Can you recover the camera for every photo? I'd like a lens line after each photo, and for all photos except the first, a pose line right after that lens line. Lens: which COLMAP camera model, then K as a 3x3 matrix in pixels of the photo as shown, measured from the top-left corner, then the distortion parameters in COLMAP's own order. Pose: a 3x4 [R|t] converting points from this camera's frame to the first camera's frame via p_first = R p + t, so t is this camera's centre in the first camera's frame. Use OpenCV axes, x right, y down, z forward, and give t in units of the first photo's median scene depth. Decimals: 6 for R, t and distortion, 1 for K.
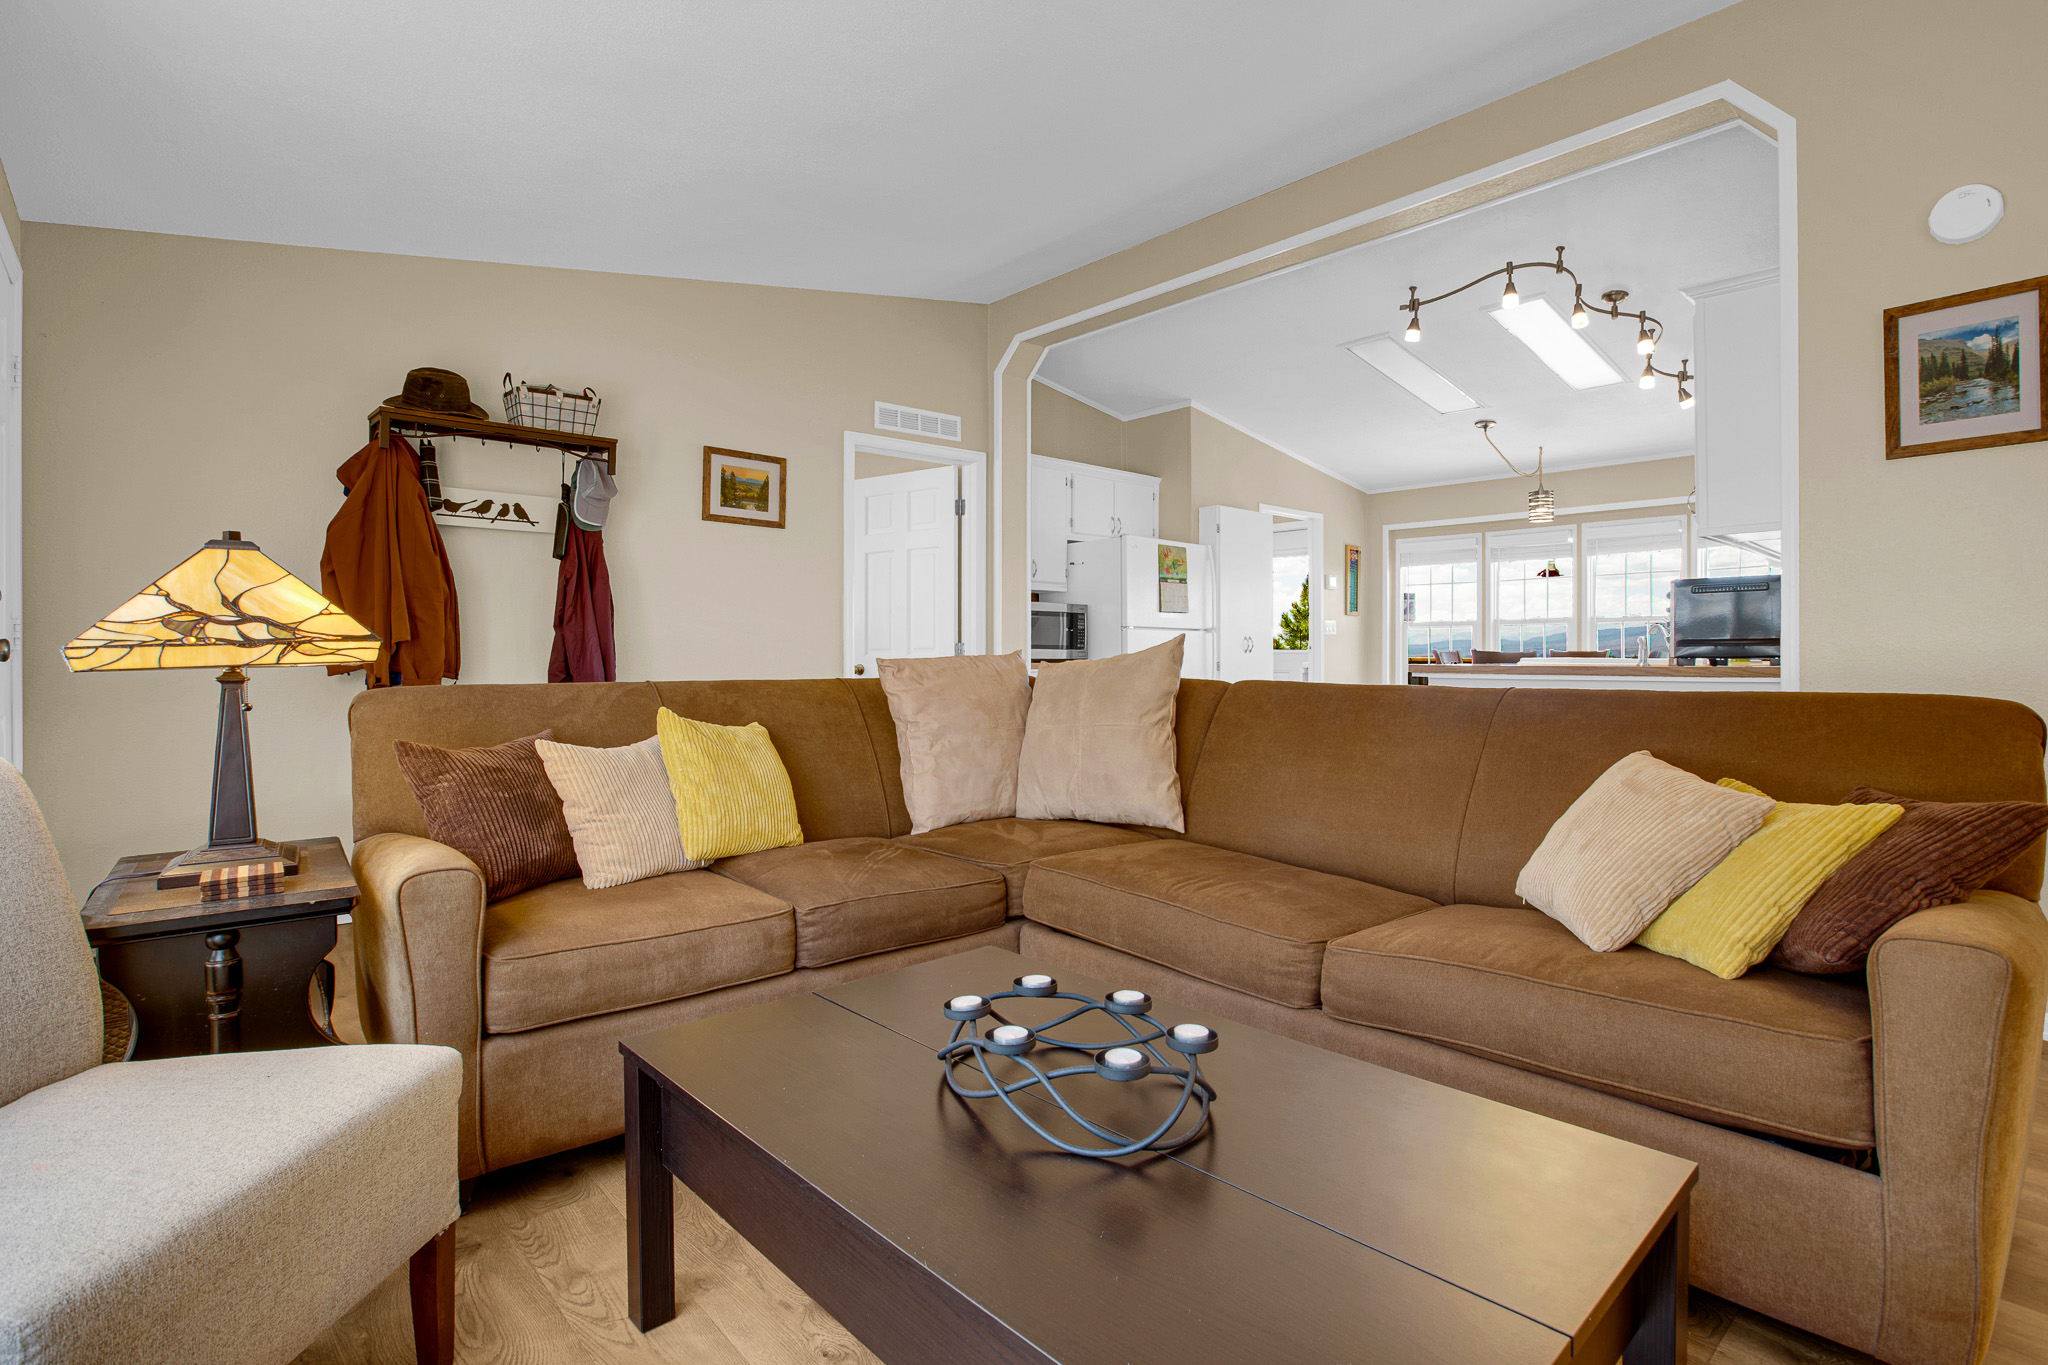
lens RADIAL K [[984.7, 0, 1078.2], [0, 984.7, 668.7], [0, 0, 1]] dist [-0.039434, 0.013008]
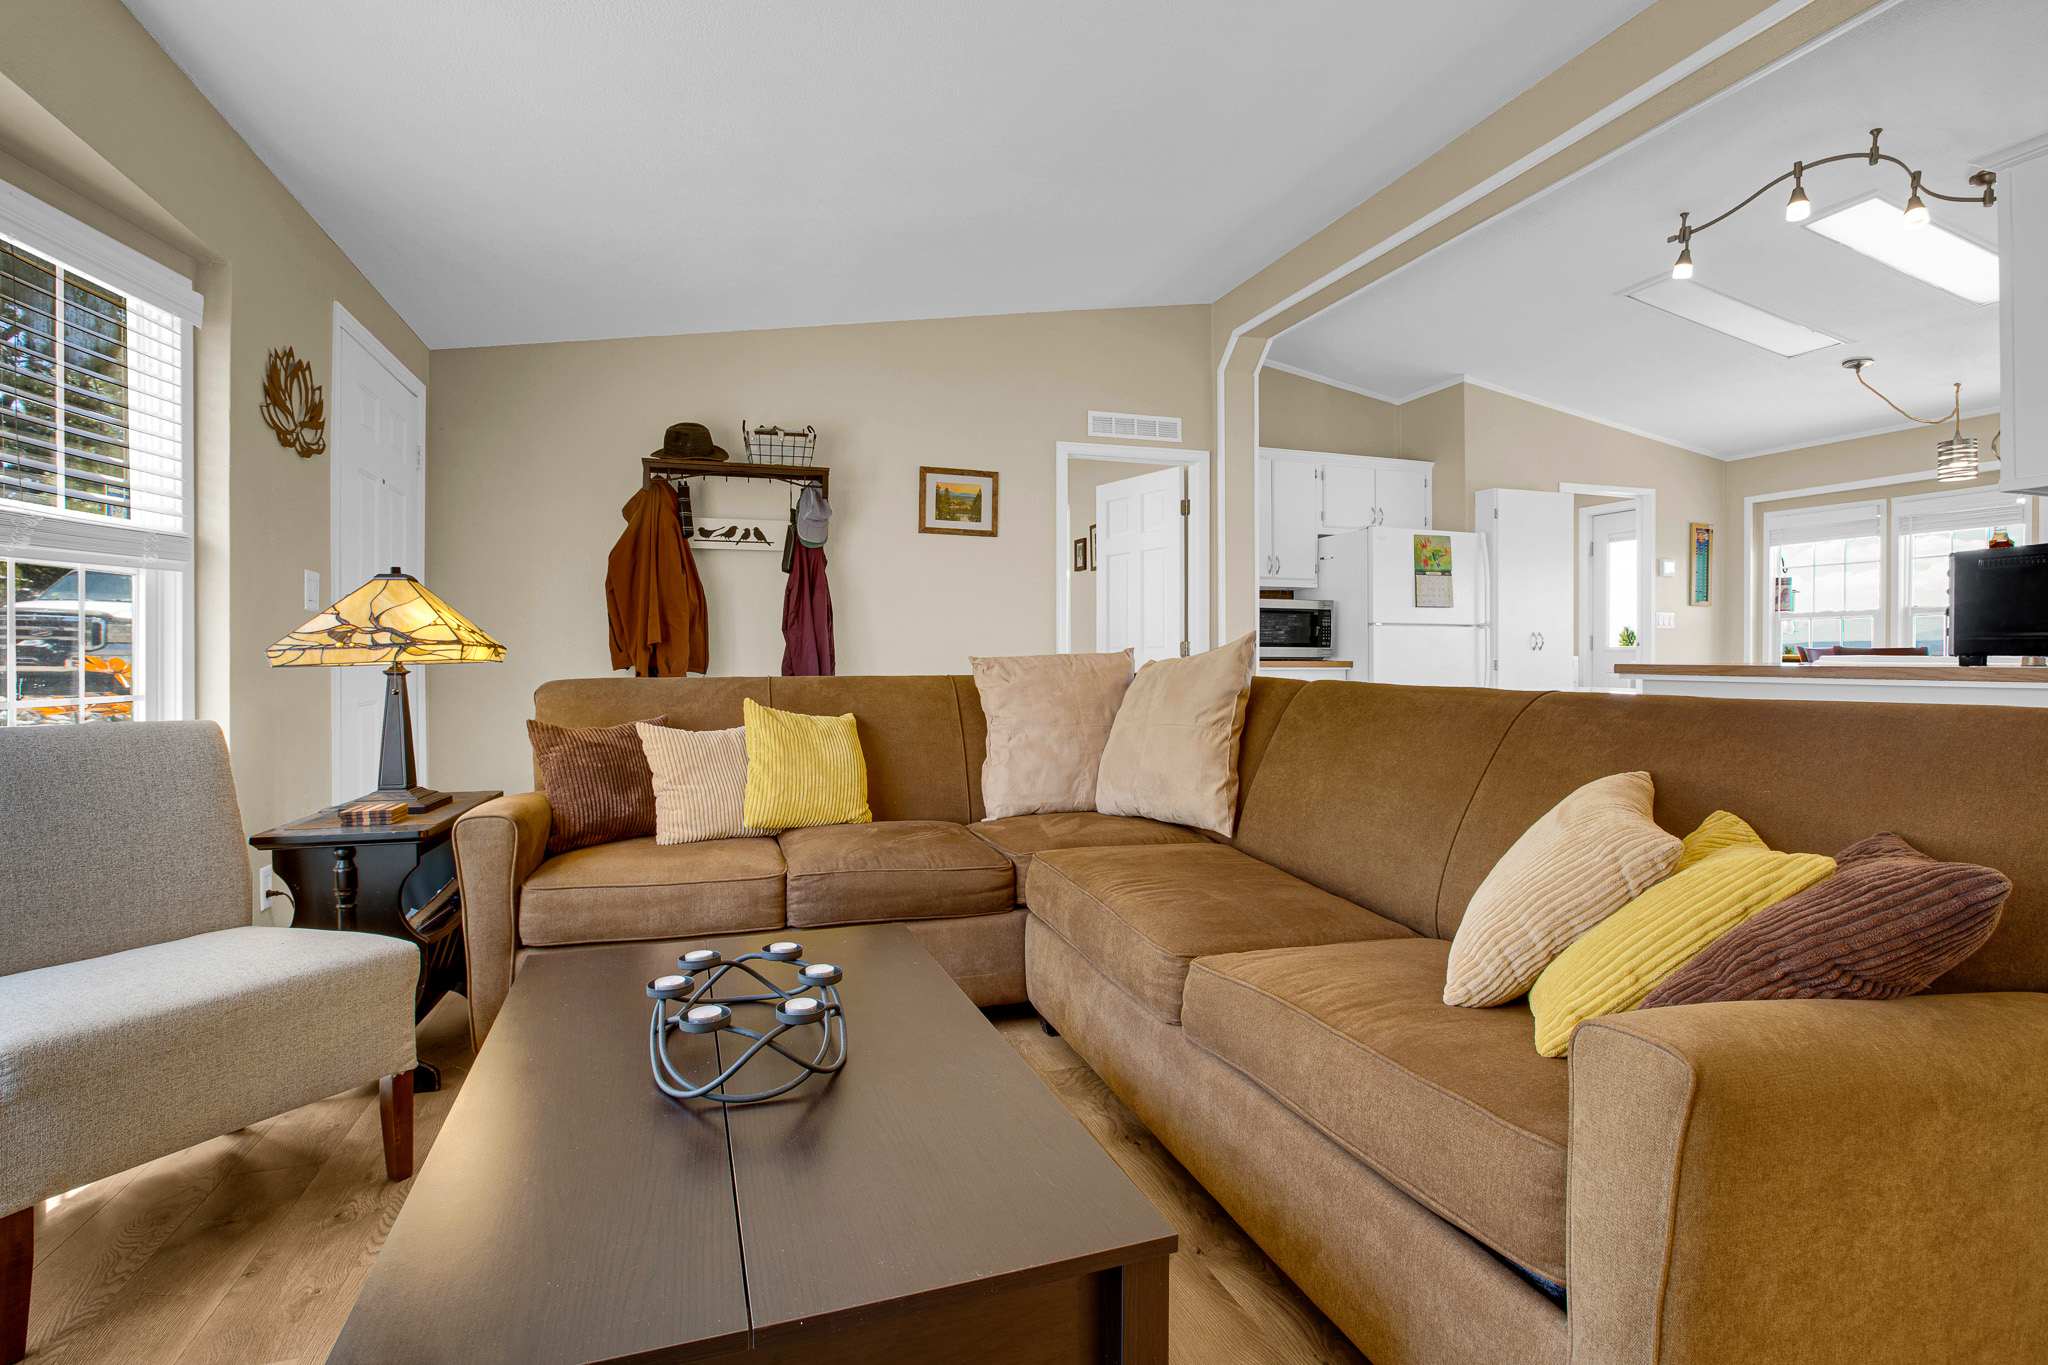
lens RADIAL K [[984.7, 0, 1059.0], [0, 984.7, 665.9], [0, 0, 1]] dist [-0.039434, 0.013008]
pose [[0.916597, 0.003822, -0.399793, 0.300486], [-0.004385, 0.999990, -0.000495, -0.000566], [0.399787, 0.002207, 0.916605, 0.047181]]
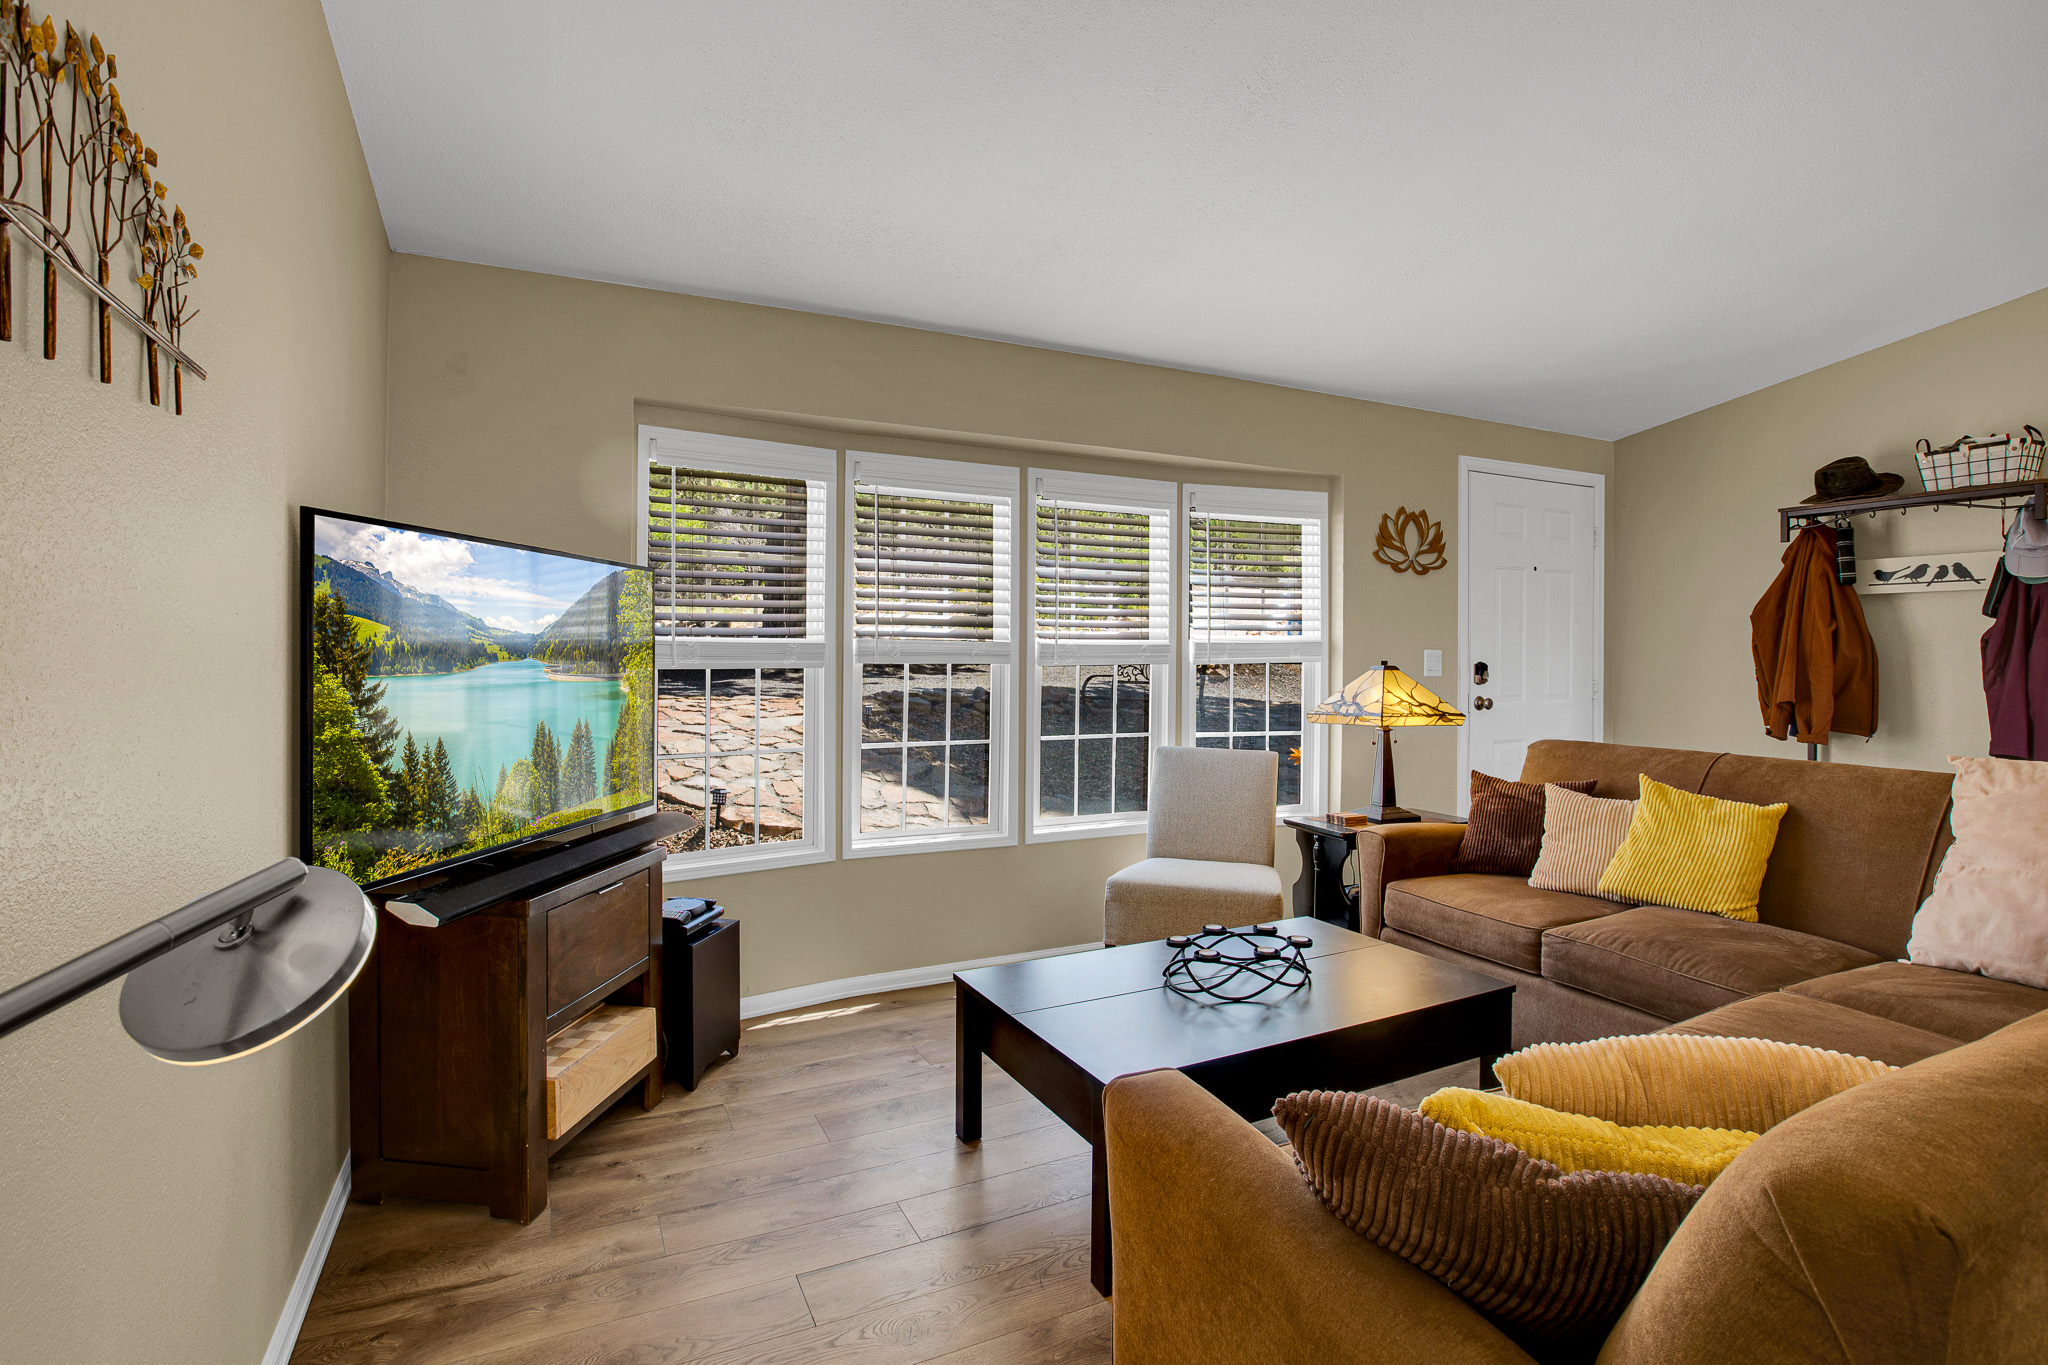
lens RADIAL K [[984.7, 0, 1028.1], [0, 984.7, 676.3], [0, 0, 1]] dist [-0.039434, 0.013008]
pose [[-0.293876, 0.025534, -0.955502, 0.766902], [-0.011008, 0.999486, 0.030096, -0.088147], [0.955780, 0.019363, -0.293444, 0.459782]]
